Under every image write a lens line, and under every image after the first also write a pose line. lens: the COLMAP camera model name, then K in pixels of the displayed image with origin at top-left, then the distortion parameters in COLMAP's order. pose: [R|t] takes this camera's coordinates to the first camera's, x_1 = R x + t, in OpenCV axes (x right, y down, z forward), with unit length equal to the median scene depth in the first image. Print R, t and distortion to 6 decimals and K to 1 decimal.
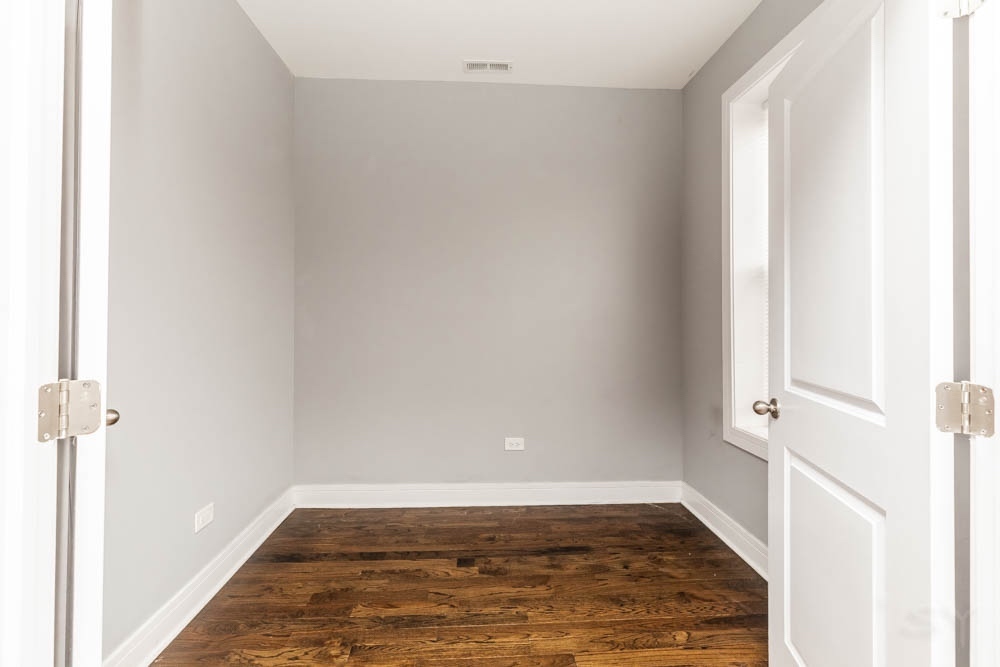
lens RADIAL K [[458.6, 0, 501.0], [0, 458.6, 312.6], [0, 0, 1]] dist [-0.000375, -0.000626]
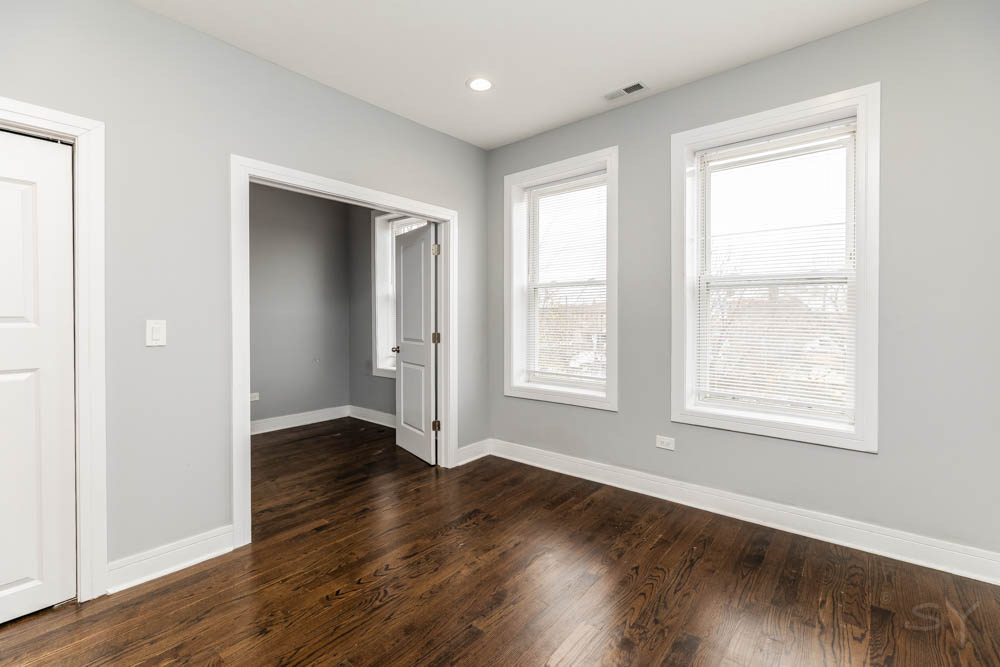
lens RADIAL K [[458.6, 0, 499.7], [0, 458.6, 323.3], [0, 0, 1]] dist [-0.000375, -0.000626]
pose [[0.705686, -0.009299, 0.708464, -1.020956], [-0.008547, 0.999729, 0.021636, -0.028732], [-0.708473, -0.021323, 0.705416, -1.523729]]
